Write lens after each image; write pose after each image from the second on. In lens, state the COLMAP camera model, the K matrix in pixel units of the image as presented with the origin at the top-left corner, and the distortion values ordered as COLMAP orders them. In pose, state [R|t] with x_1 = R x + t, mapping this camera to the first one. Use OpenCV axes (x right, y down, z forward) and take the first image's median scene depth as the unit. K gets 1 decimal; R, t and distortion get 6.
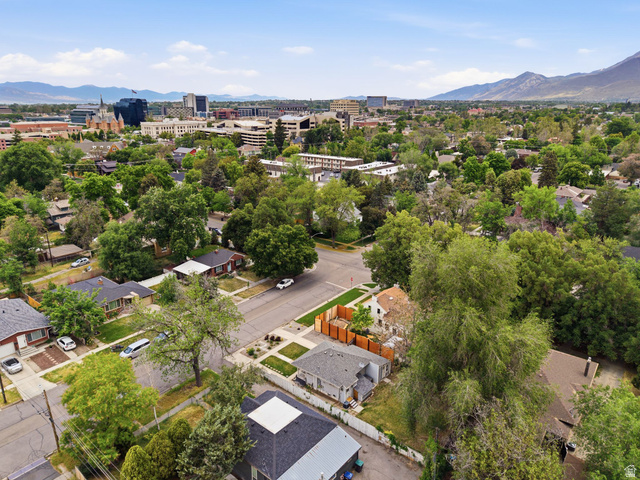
lens RADIAL K [[427.8, 0, 320.0], [0, 427.8, 240.0], [0, 0, 1]] dist [0.001368, -0.002667]
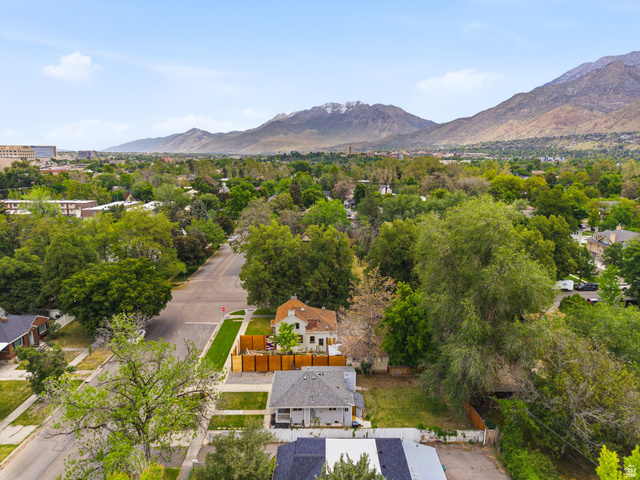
lens RADIAL K [[427.8, 0, 320.0], [0, 427.8, 240.0], [0, 0, 1]] dist [0.001368, -0.002667]
pose [[0.765562, -0.120308, 0.632013, -0.268730], [0.191476, 0.980451, -0.045301, 0.029402], [-0.614208, 0.155696, 0.773632, 0.188733]]
